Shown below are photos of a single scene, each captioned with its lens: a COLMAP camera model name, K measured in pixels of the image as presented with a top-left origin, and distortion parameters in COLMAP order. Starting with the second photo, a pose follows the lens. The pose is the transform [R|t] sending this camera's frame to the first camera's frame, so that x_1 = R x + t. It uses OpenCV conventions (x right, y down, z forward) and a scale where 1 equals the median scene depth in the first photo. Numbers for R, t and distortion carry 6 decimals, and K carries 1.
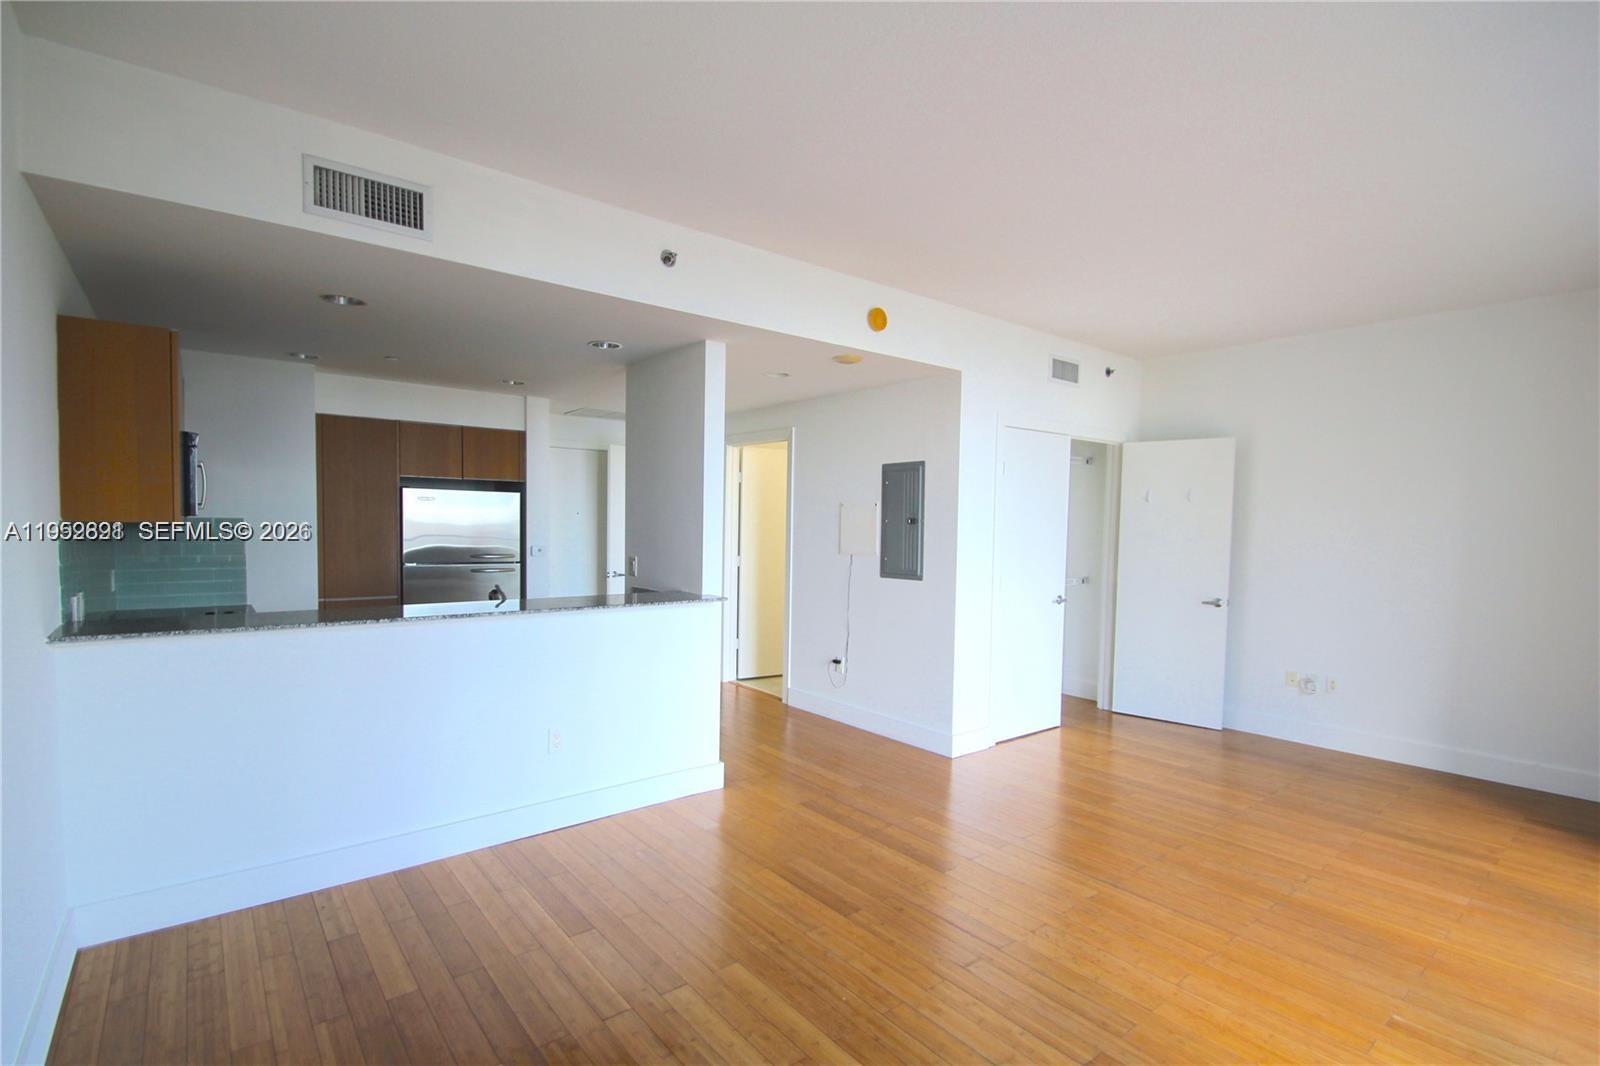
lens RADIAL K [[743.8, 0, 798.1], [0, 743.8, 541.8], [0, 0, 1]] dist [0.007907, -0.013725]
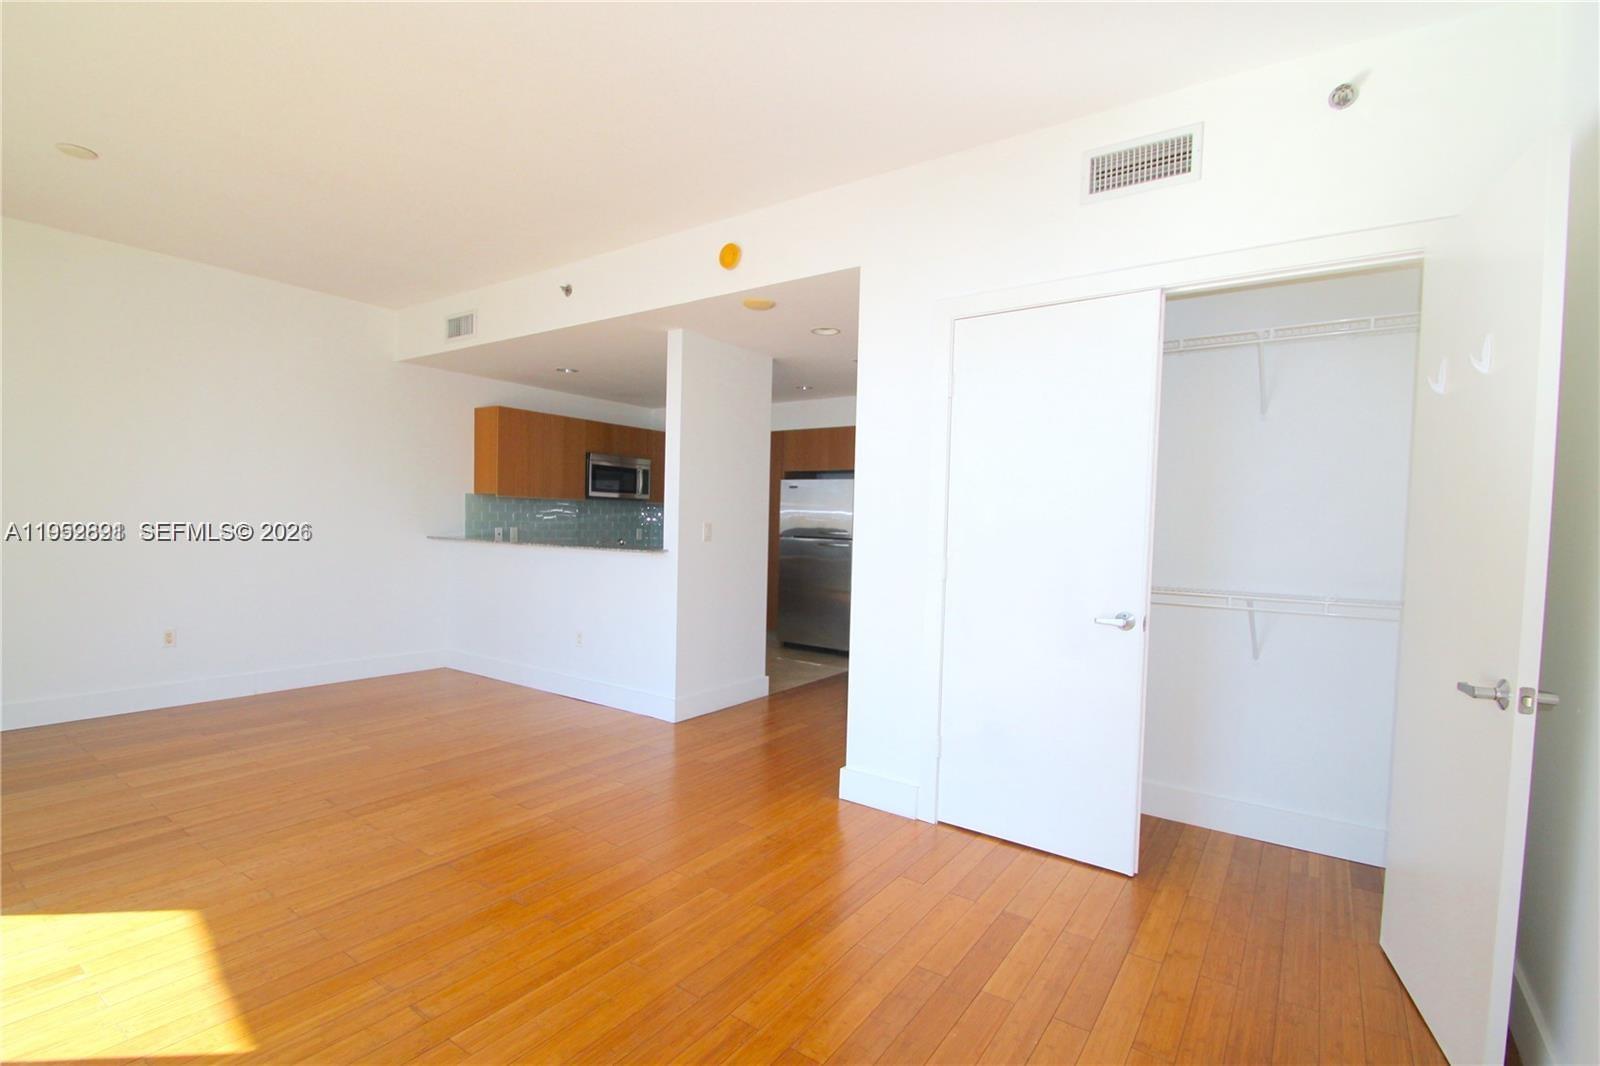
lens RADIAL K [[743.8, 0, 791.2], [0, 743.8, 544.0], [0, 0, 1]] dist [0.007907, -0.013725]
pose [[0.276582, 0.021336, -0.960753, 0.797009], [-0.046075, 0.998898, 0.008919, 0.032257], [0.959885, 0.041800, 0.277260, 0.659474]]
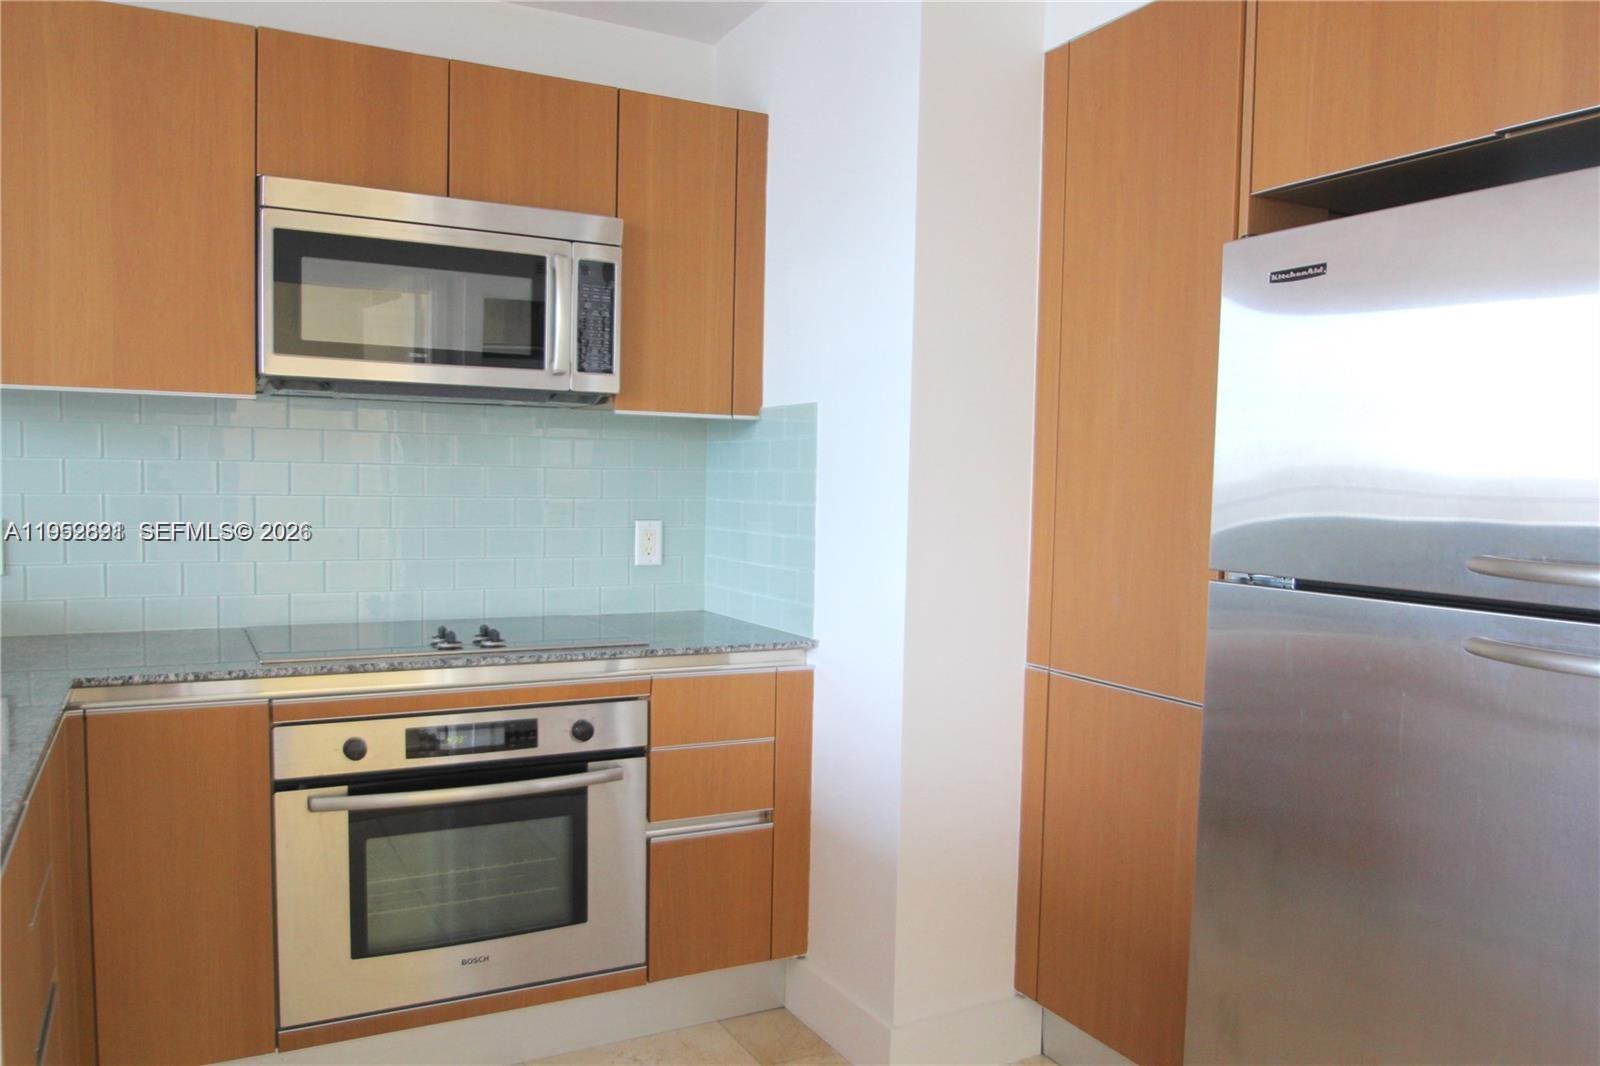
lens RADIAL K [[1184.3, 0, 788.0], [0, 1184.3, 544.5], [0, 0, 1]] dist [-0.046848, 0.002024]
pose [[-0.176809, 0.038008, -0.983511, -0.146044], [-0.048157, 0.997723, 0.047215, 0.009636], [0.983066, 0.055711, -0.174576, 0.953577]]
